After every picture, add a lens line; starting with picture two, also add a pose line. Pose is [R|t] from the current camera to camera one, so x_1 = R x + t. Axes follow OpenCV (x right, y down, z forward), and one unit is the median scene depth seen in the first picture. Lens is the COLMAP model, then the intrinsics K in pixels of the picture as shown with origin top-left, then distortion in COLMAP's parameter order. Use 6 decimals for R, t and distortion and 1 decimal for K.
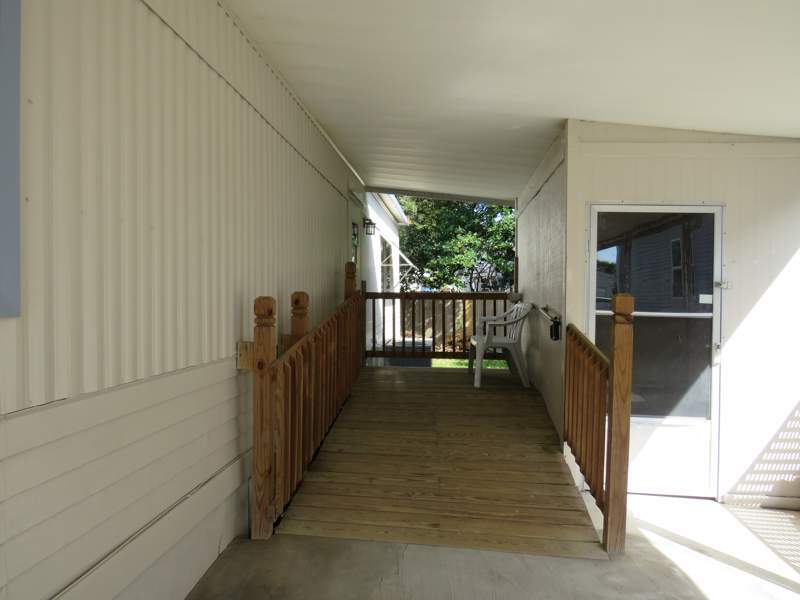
lens RADIAL K [[562.8, 0, 400.0], [0, 562.8, 300.0], [0, 0, 1]] dist [-0.024164, 0.000066]
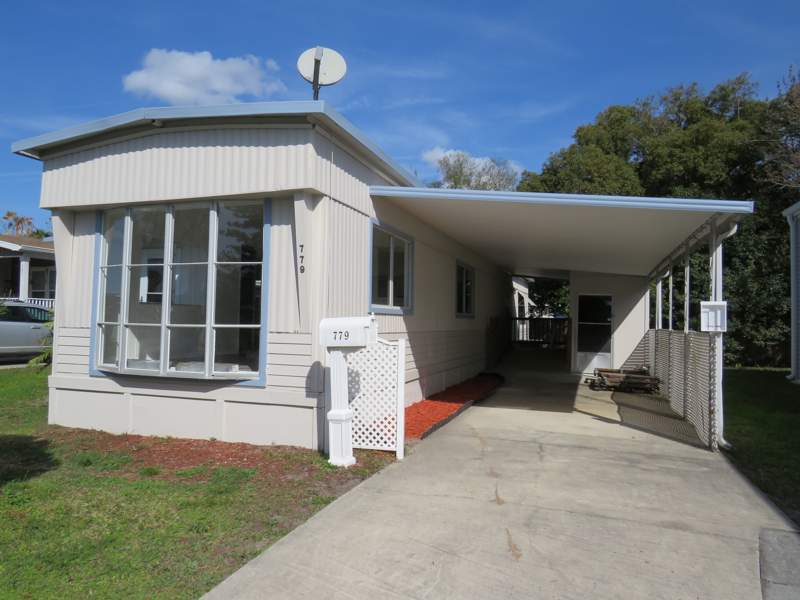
lens RADIAL K [[562.8, 0, 400.0], [0, 562.8, 300.0], [0, 0, 1]] dist [-0.024164, 0.000066]
pose [[0.966475, -0.001921, -0.256752, 0.081487], [-0.010466, 0.998846, -0.046868, 0.026961], [0.256546, 0.047984, 0.965340, -1.269019]]
